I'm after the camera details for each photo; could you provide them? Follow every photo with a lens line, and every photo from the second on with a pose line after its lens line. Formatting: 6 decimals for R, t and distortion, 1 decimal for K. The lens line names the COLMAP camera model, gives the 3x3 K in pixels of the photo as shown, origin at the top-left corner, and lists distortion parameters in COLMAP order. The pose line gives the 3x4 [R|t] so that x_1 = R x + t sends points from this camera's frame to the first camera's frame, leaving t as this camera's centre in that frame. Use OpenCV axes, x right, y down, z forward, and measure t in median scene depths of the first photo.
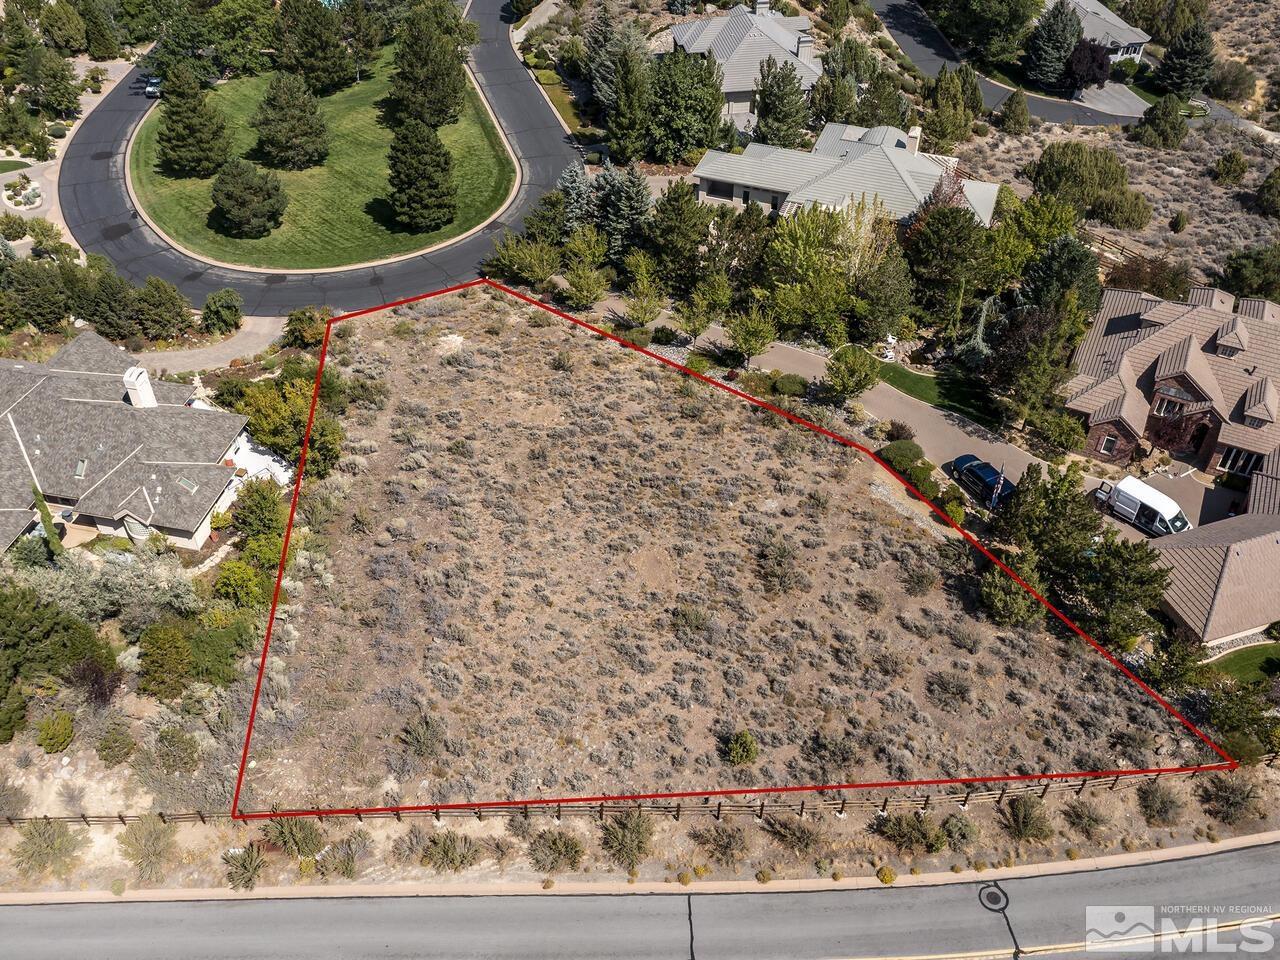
lens RADIAL K [[1126.9, 0, 634.2], [0, 1126.9, 477.3], [0, 0, 1]] dist [-0.007437, 0.016297]
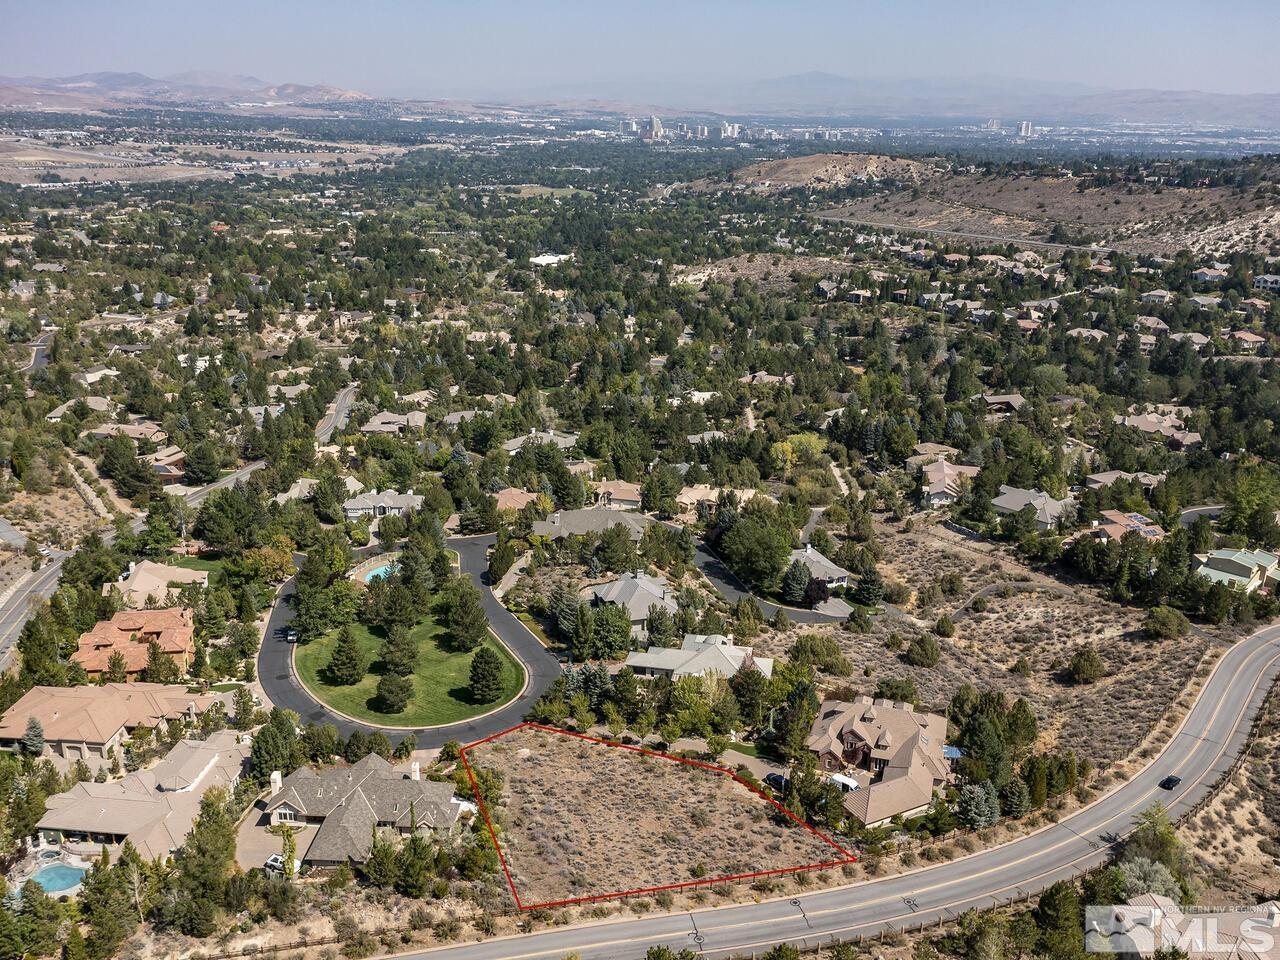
lens RADIAL K [[1126.9, 0, 640.1], [0, 1126.9, 478.0], [0, 0, 1]] dist [-0.007437, 0.016297]
pose [[0.985609, -0.041338, 0.163910, -0.306108], [0.105515, 0.907996, -0.405476, 0.318012], [-0.132068, 0.416935, 0.899290, -1.222349]]
